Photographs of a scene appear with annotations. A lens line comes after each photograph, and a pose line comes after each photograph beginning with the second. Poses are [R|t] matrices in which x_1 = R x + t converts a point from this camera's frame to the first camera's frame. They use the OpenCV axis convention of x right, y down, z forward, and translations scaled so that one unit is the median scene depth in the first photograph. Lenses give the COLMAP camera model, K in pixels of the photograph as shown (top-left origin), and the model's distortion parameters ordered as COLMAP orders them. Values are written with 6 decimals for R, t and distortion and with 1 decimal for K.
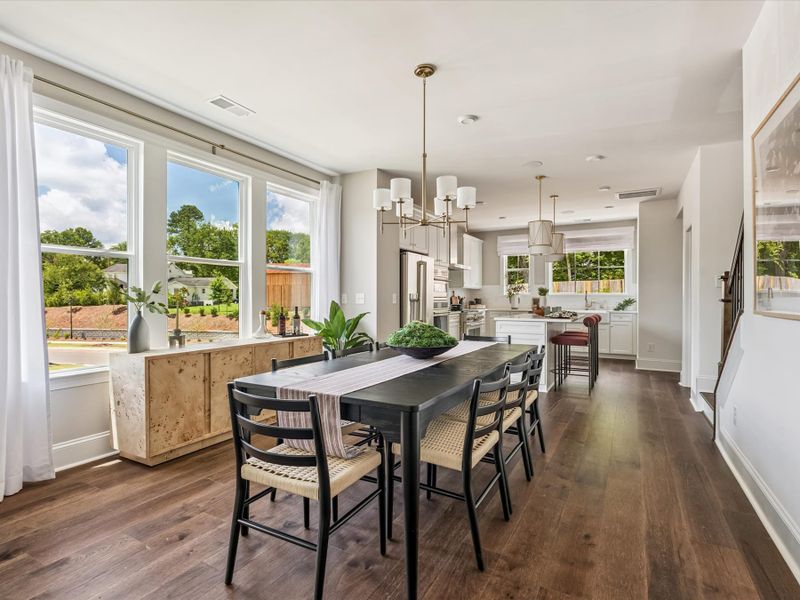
lens RADIAL K [[412.0, 0, 401.6], [0, 412.0, 297.9], [0, 0, 1]] dist [0.002121, -0.001216]
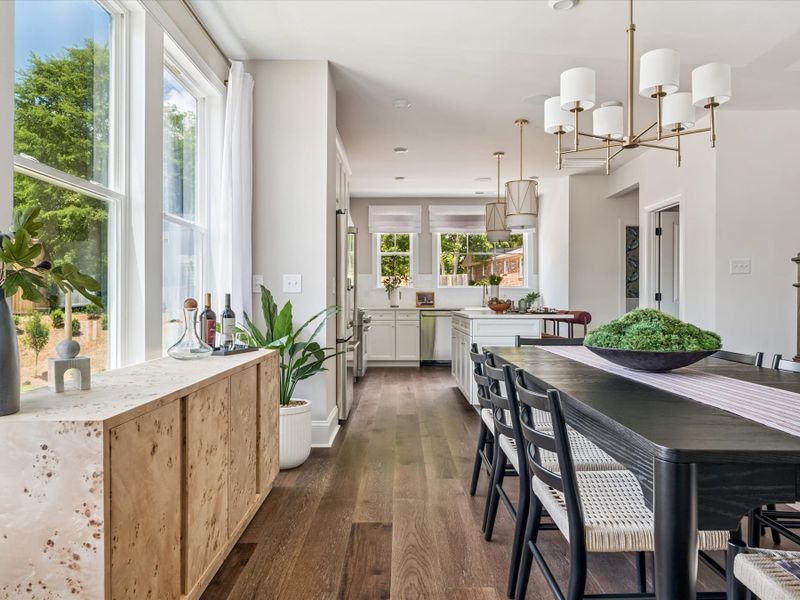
lens RADIAL K [[551.6, 0, 400.0], [0, 551.6, 300.0], [0, 0, 1]] dist [-0.001902, -0.000922]
pose [[0.872886, -0.000236, 0.487924, -0.279478], [-0.000416, 0.999999, 0.001227, 0.018964], [-0.487924, -0.001274, 0.872885, 0.214055]]
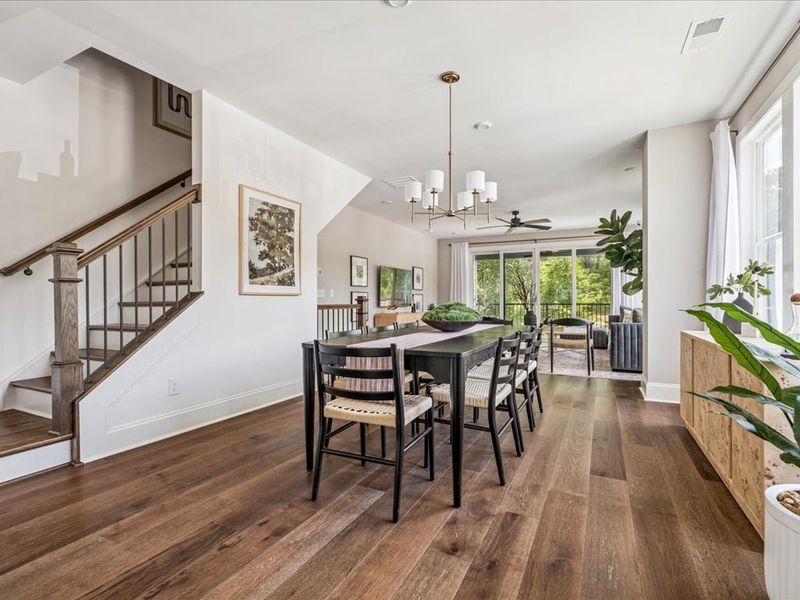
lens RADIAL K [[396.1, 0, 401.1], [0, 396.1, 301.5], [0, 0, 1]] dist [-0.004080, 0.000015]
pose [[-0.999284, 0.001972, -0.037788, 0.104489], [0.001910, 0.999997, 0.001673, 0.024332], [0.037791, 0.001600, -0.999284, 0.934843]]
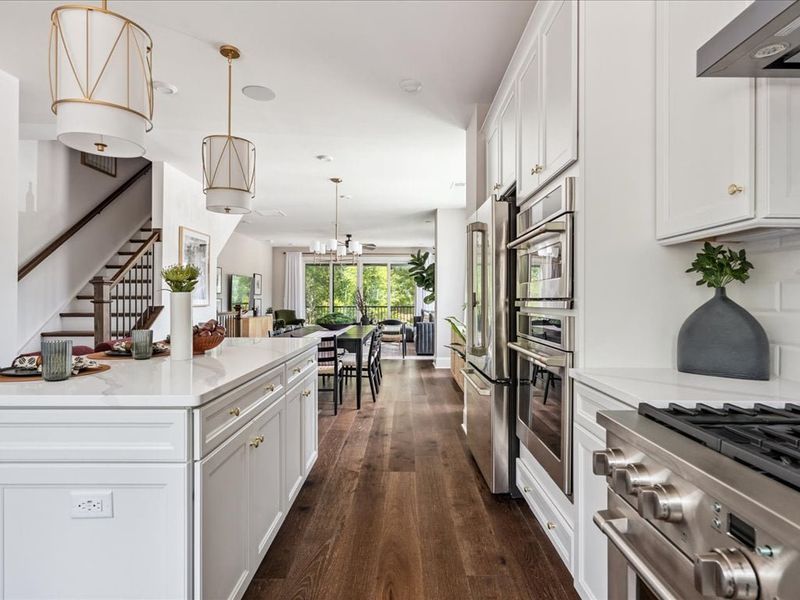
lens RADIAL K [[443.2, 0, 400.0], [0, 443.2, 300.0], [0, 0, 1]] dist [-0.000675, 0.000341]
pose [[-0.877594, -0.002767, -0.479397, 0.349874], [-0.003839, 0.999992, 0.001256, -0.001550], [0.479389, 0.002942, -0.877597, 1.323223]]
